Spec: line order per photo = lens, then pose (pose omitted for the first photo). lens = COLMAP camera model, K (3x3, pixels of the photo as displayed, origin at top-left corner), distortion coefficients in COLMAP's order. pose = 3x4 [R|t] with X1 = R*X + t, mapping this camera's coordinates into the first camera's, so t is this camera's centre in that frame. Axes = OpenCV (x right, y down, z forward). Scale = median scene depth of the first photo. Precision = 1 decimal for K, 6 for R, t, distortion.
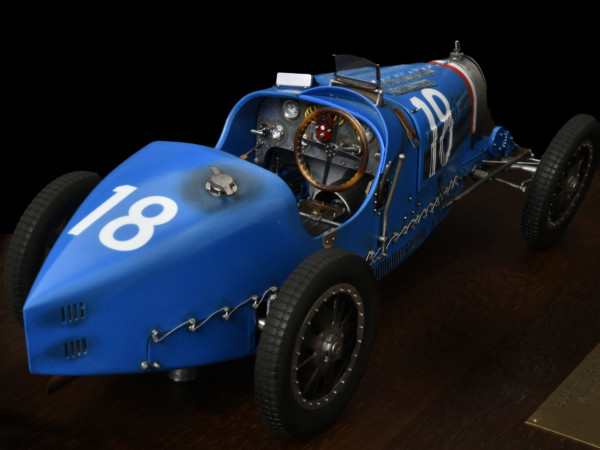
lens RADIAL K [[1546.9, 0, 297.2], [0, 1546.9, 225.5], [0, 0, 1]] dist [0.109928, 0.000000]
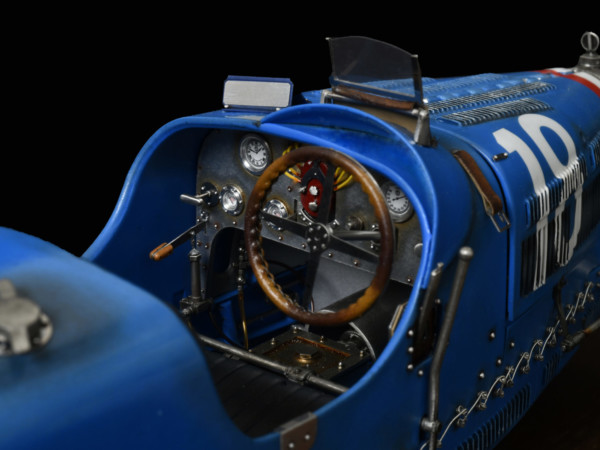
lens RADIAL K [[1546.9, 0, 303.4], [0, 1546.9, 222.2], [0, 0, 1]] dist [0.109928, 0.000000]
pose [[0.996236, 0.002471, -0.086651, 0.056006], [-0.006352, 0.998988, -0.044537, -0.030907], [0.086453, 0.044920, 0.995243, 0.507851]]
